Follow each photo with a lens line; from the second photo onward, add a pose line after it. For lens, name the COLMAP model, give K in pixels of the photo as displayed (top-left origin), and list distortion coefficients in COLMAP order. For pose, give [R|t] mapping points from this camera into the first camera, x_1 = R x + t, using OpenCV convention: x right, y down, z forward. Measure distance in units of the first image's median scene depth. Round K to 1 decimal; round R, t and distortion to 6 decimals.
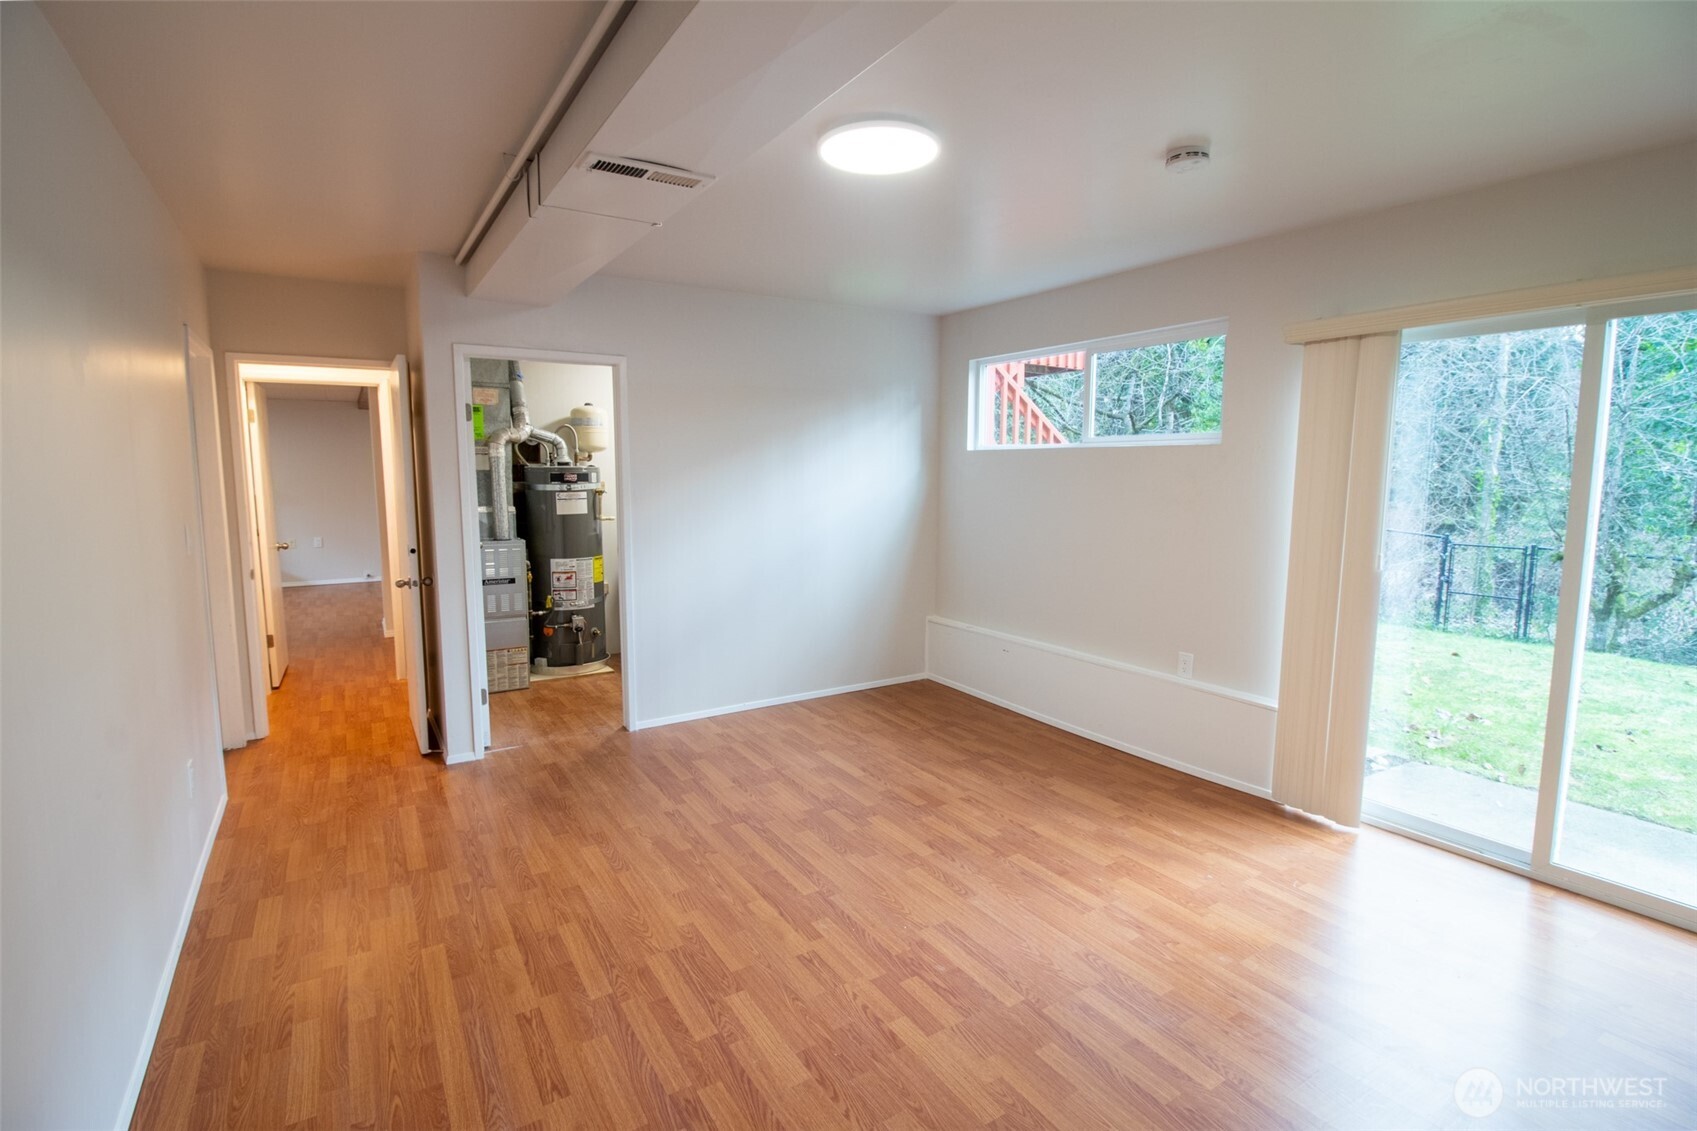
lens RADIAL K [[816.4, 0, 847.4], [0, 816.4, 565.2], [0, 0, 1]] dist [-0.008794, -0.004467]
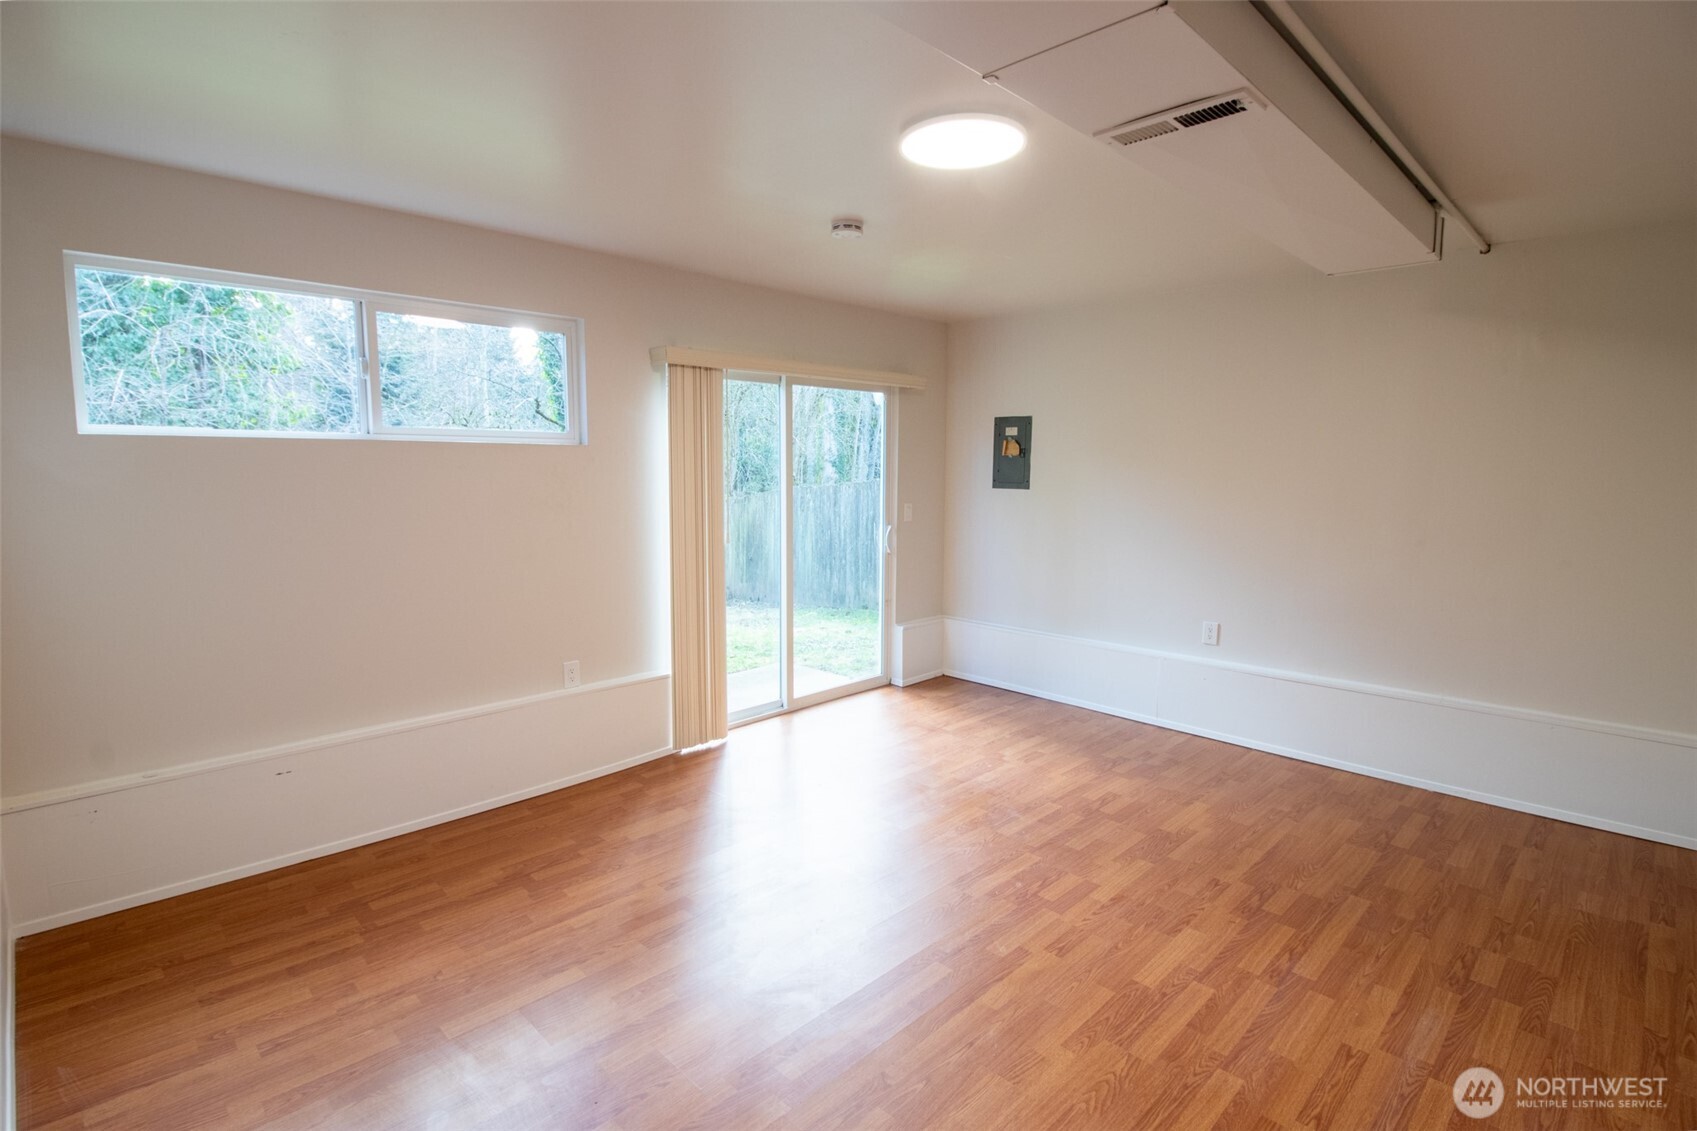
lens RADIAL K [[816.4, 0, 844.9], [0, 816.4, 564.7], [0, 0, 1]] dist [-0.008794, -0.004467]
pose [[-0.226340, -0.119416, 0.966701, -0.897527], [0.110818, 0.982855, 0.147359, -0.172226], [-0.967724, 0.140481, -0.209226, 1.369501]]
